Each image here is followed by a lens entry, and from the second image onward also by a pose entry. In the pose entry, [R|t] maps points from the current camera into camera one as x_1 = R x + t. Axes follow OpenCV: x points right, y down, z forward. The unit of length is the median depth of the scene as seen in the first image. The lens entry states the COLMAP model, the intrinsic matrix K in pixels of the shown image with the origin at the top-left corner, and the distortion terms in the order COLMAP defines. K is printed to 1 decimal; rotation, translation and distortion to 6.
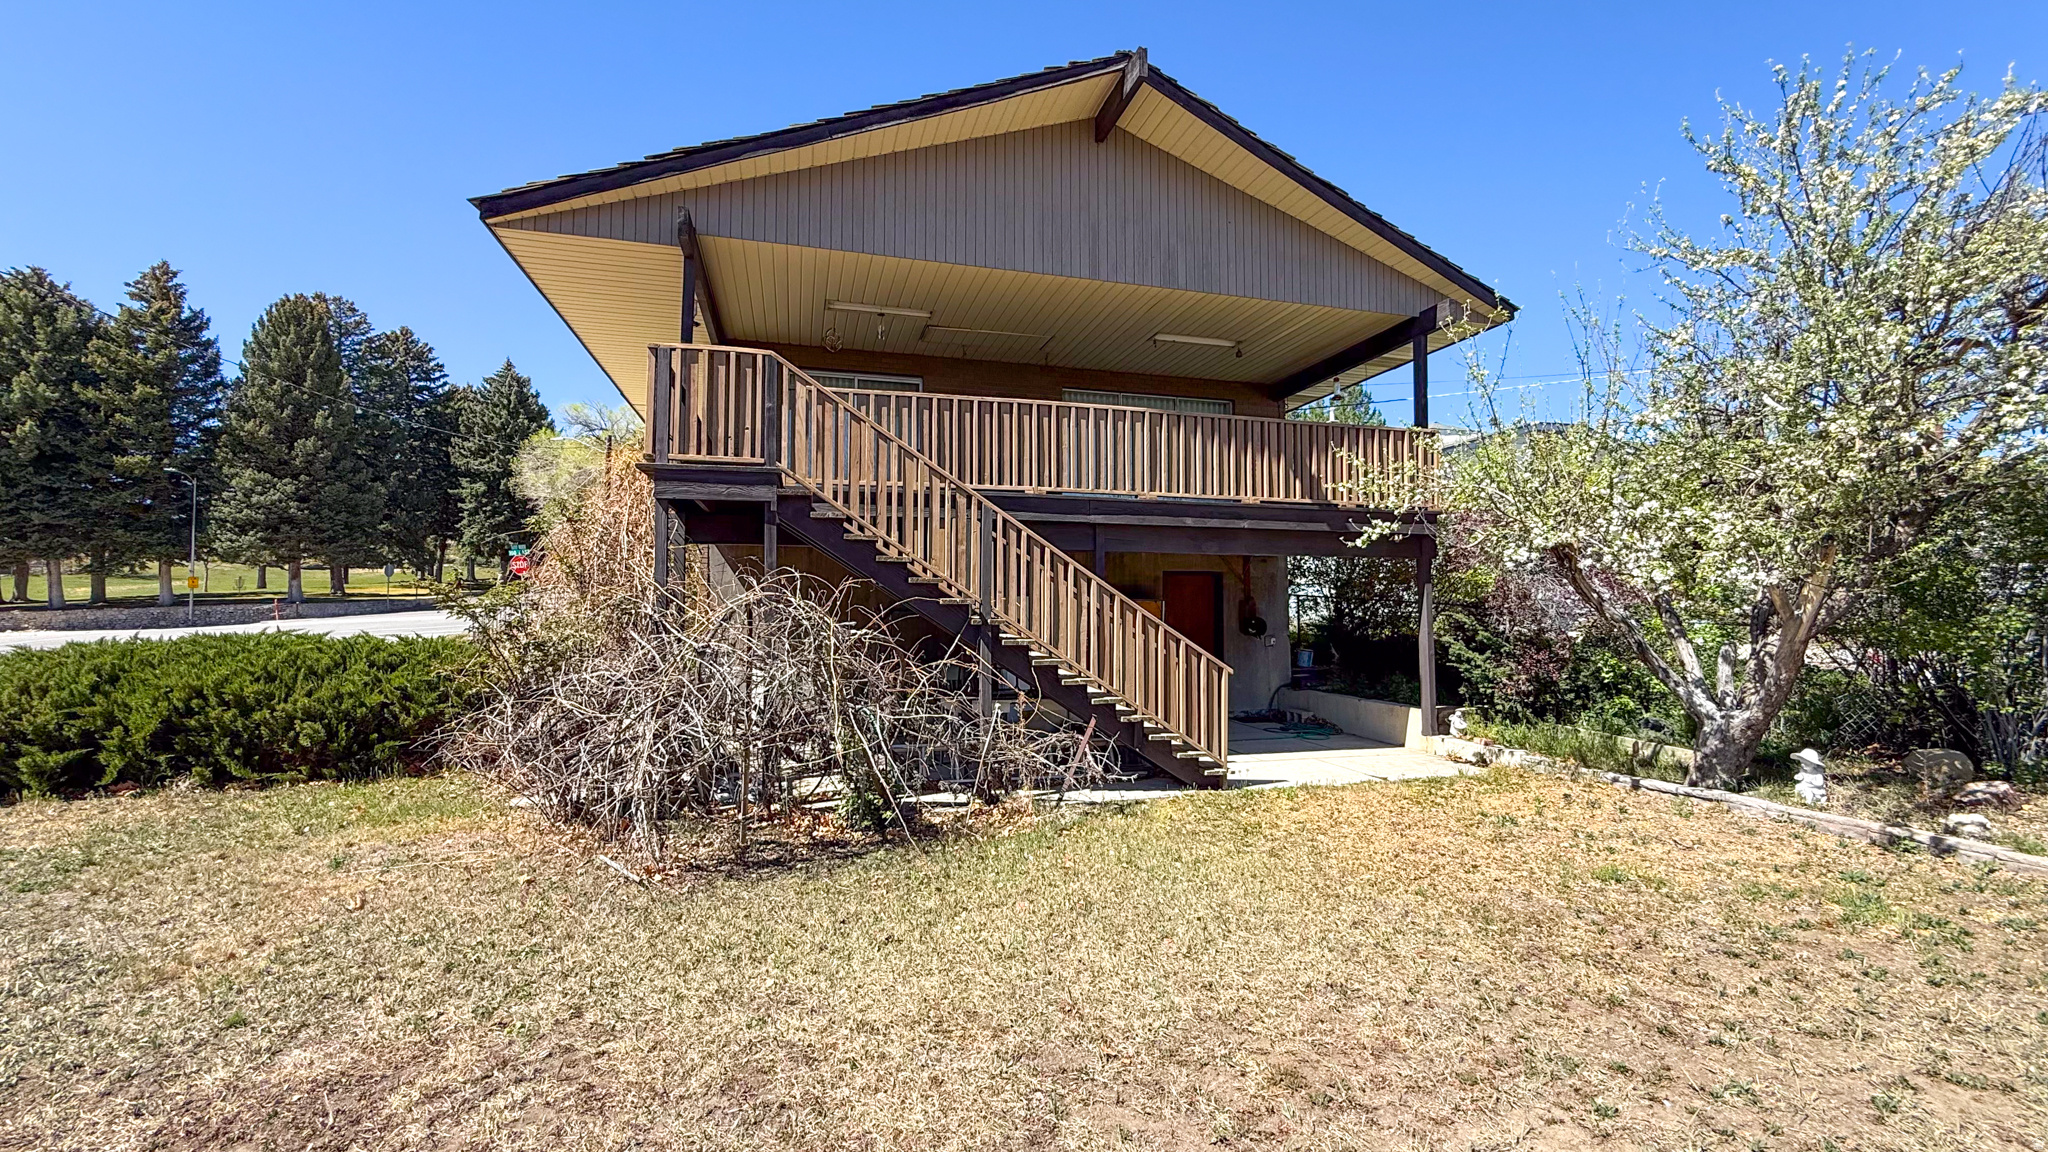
lens RADIAL K [[822.2, 0, 1021.7], [0, 822.2, 579.6], [0, 0, 1]] dist [-0.000339, -0.000111]
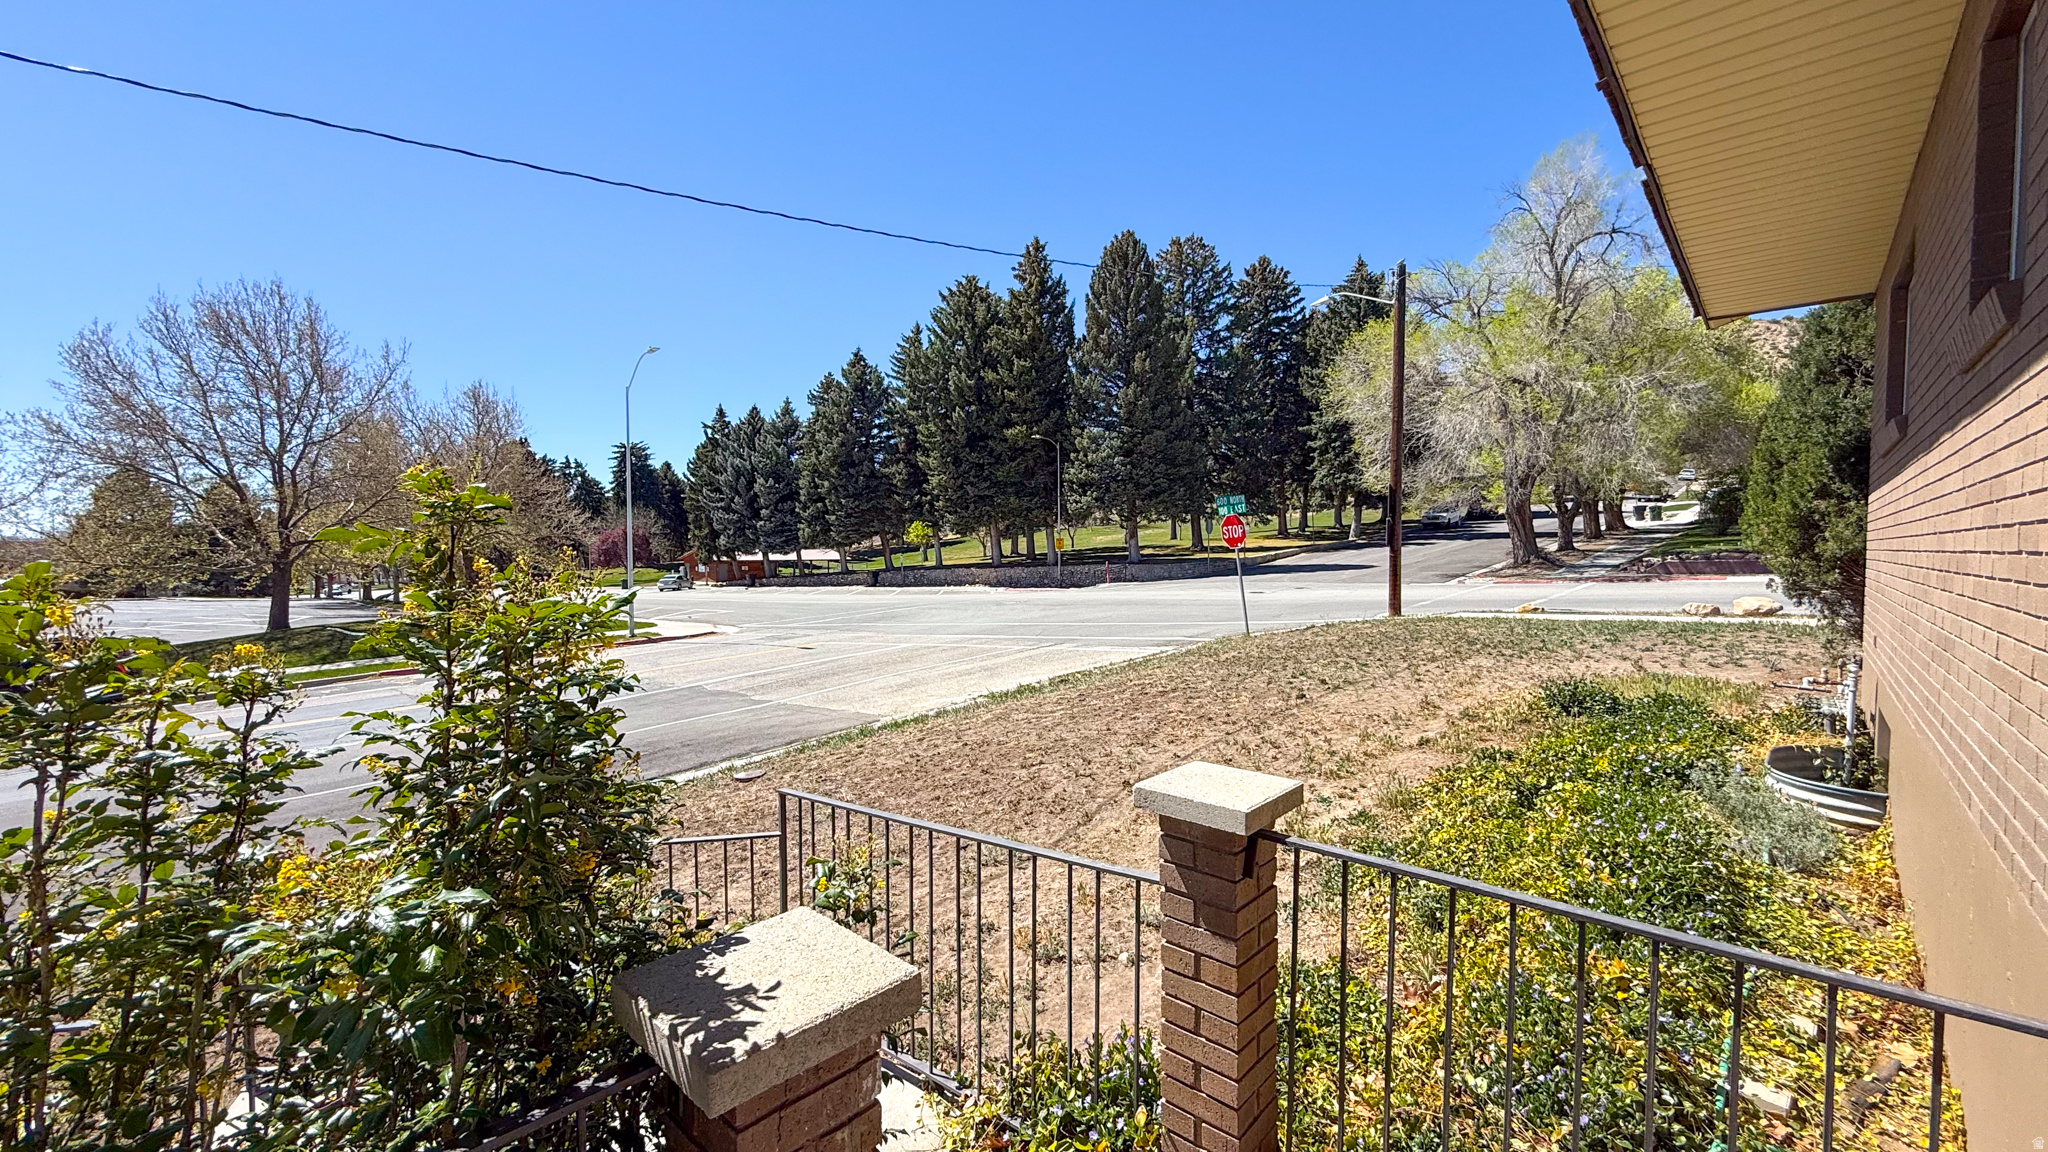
lens RADIAL K [[822.2, 0, 1021.1], [0, 822.2, 575.4], [0, 0, 1]] dist [-0.000339, -0.000111]
pose [[0.525803, 0.028102, -0.850142, -0.150882], [0.035756, 0.997840, 0.055099, -0.016032], [0.849854, -0.059369, 0.523663, 0.407330]]
